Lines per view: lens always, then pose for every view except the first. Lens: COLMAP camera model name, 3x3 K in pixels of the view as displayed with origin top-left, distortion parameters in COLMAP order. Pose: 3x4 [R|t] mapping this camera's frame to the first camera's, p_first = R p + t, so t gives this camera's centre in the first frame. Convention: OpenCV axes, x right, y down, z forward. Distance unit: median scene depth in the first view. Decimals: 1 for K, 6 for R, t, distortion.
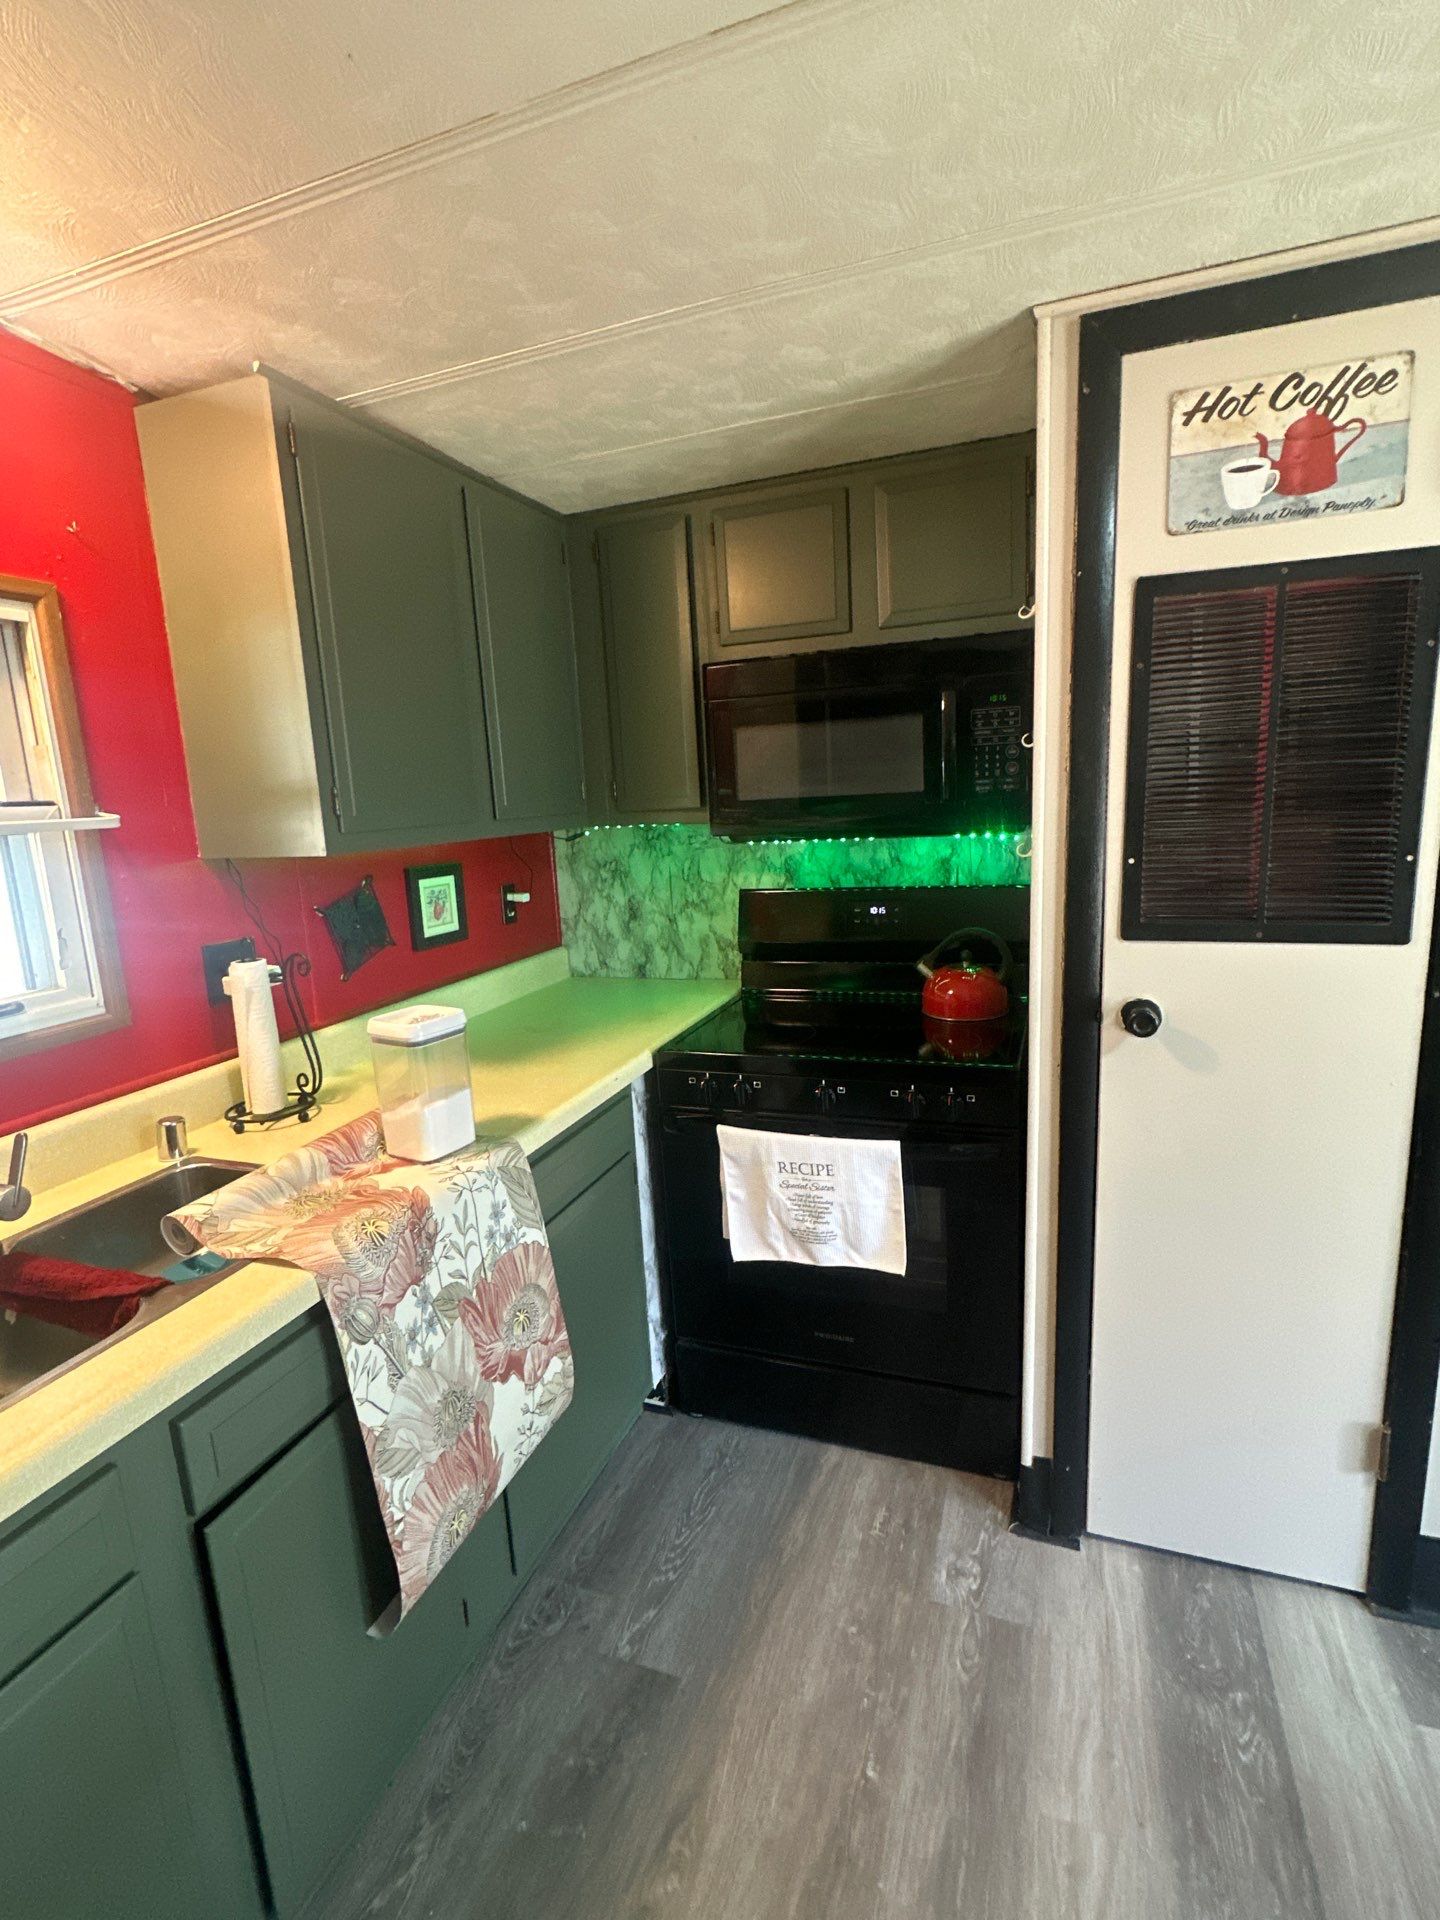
lens RADIAL K [[910.9, 0, 719.9], [0, 910.9, 954.7], [0, 0, 1]] dist [-0.001996, 0.002670]
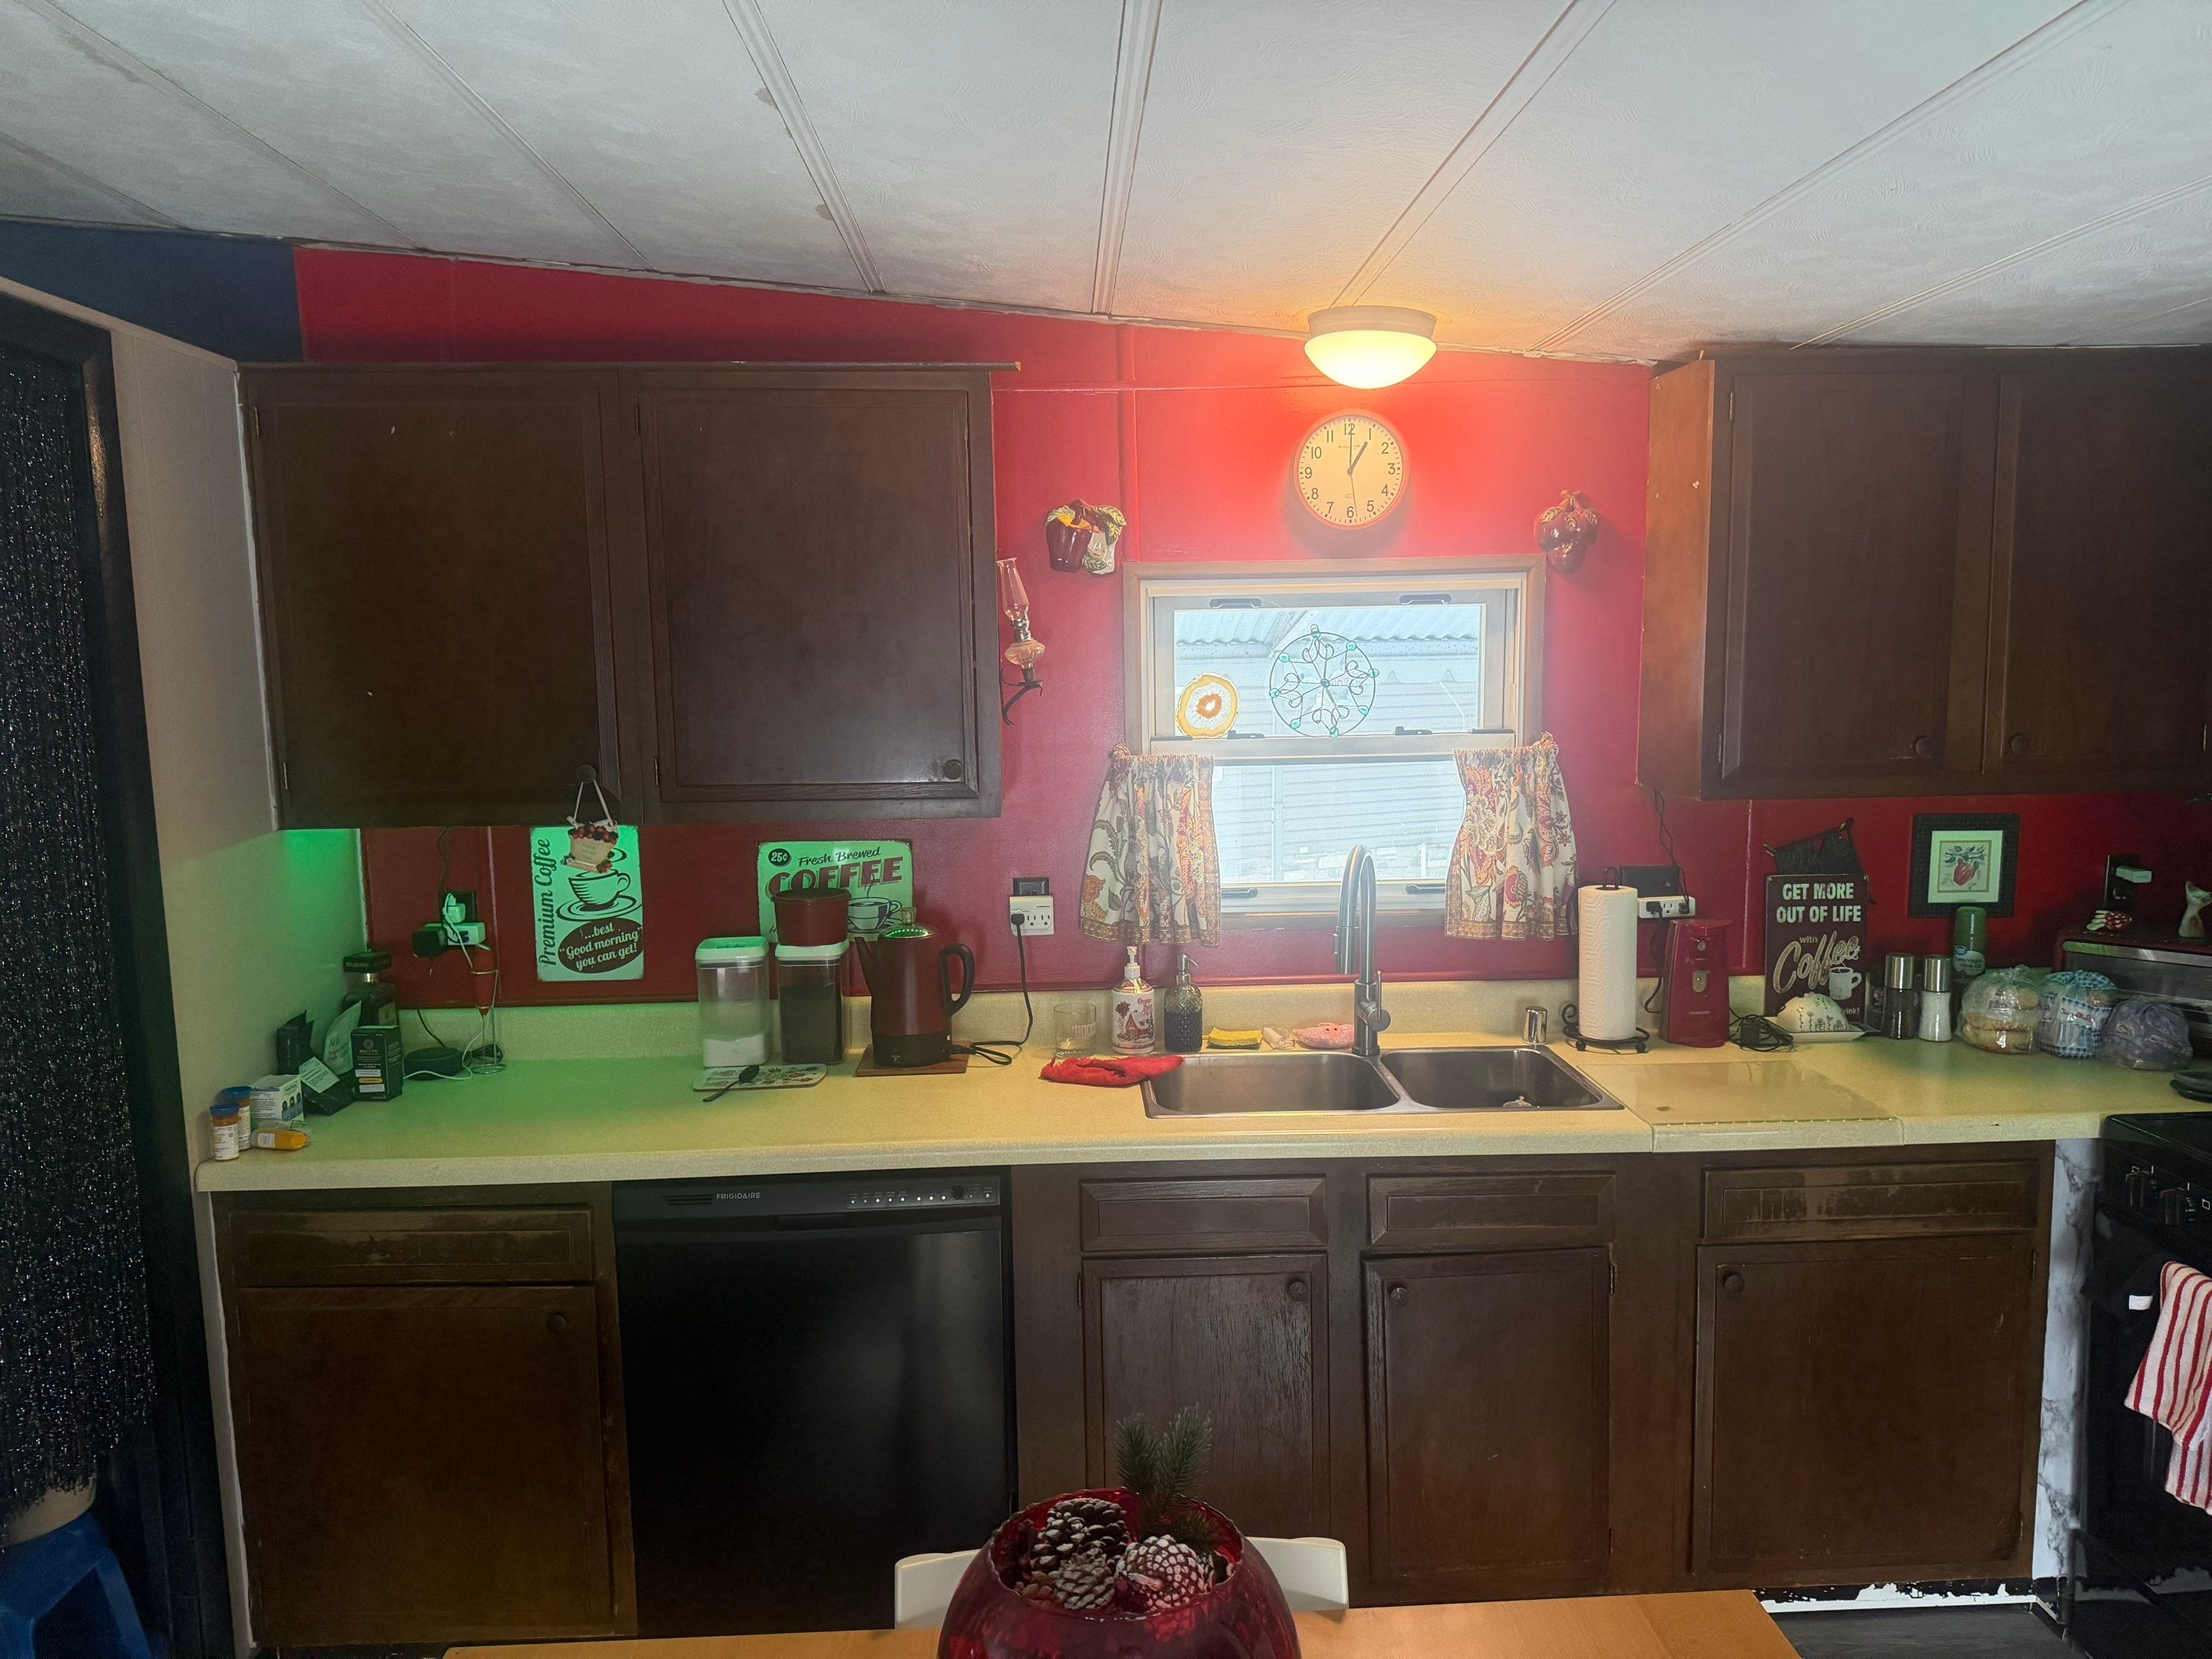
lens RADIAL K [[1552.7, 0, 1125.9], [0, 1552.7, 850.2], [0, 0, 1]] dist [0.039886, -0.043166]
pose [[0.389912, 0.164294, -0.906077, 0.710882], [-0.167764, 0.980162, 0.105533, -0.101206], [0.905441, 0.110859, 0.409740, -0.227789]]
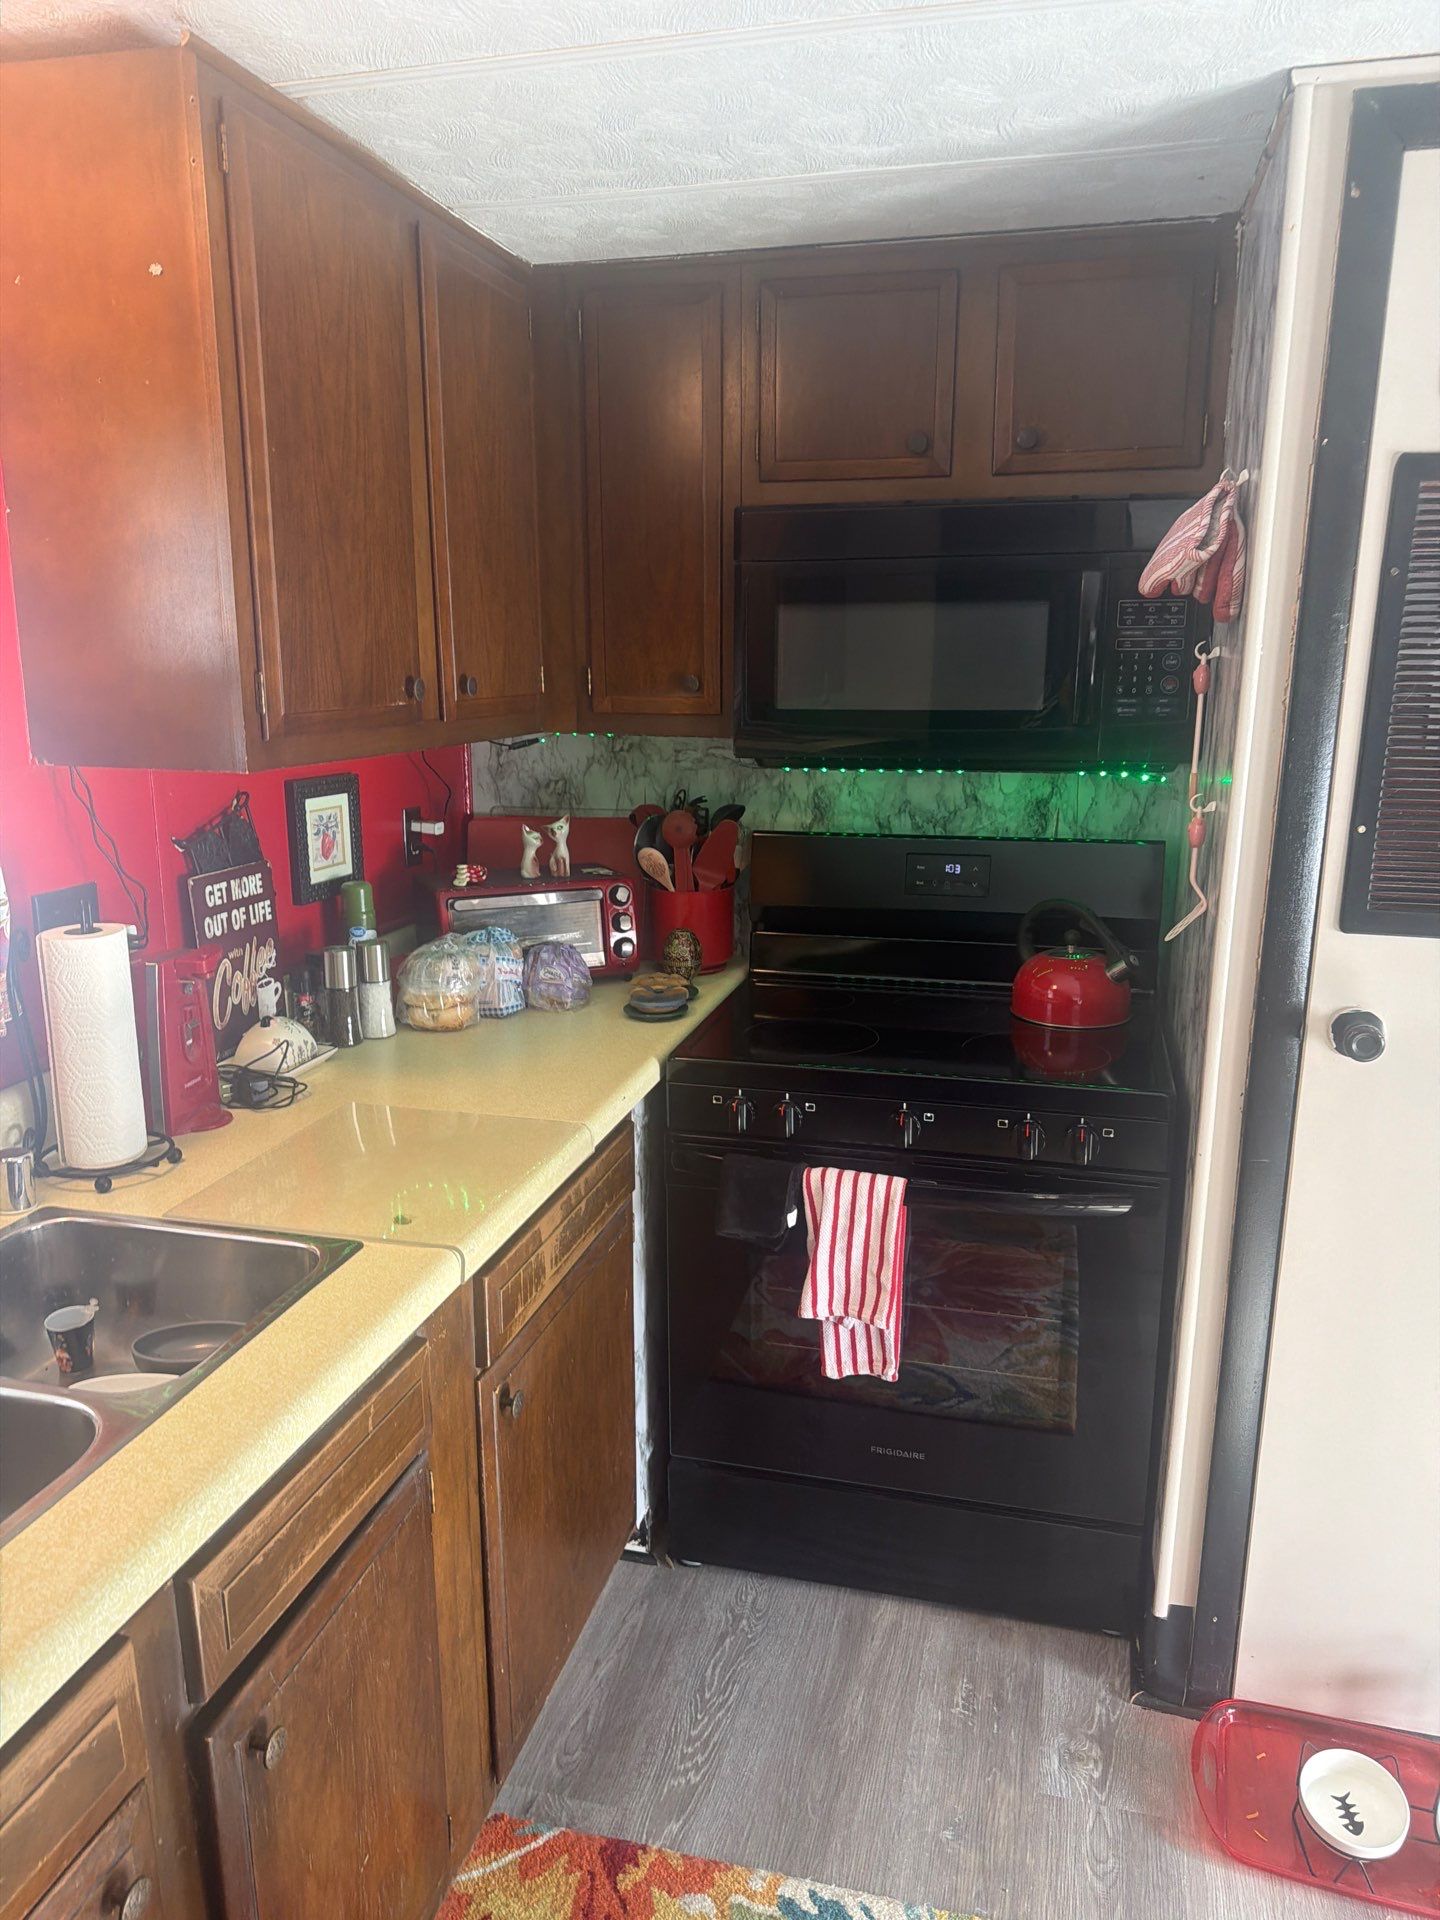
lens RADIAL K [[1347.8, 0, 720.3], [0, 1347.8, 966.0], [0, 0, 1]] dist [0.039886, -0.043166]
pose [[0.992579, 0.029180, 0.118047, -0.153567], [-0.034533, 0.998454, 0.043555, -0.014257], [-0.116594, -0.047309, 0.992052, -0.047270]]
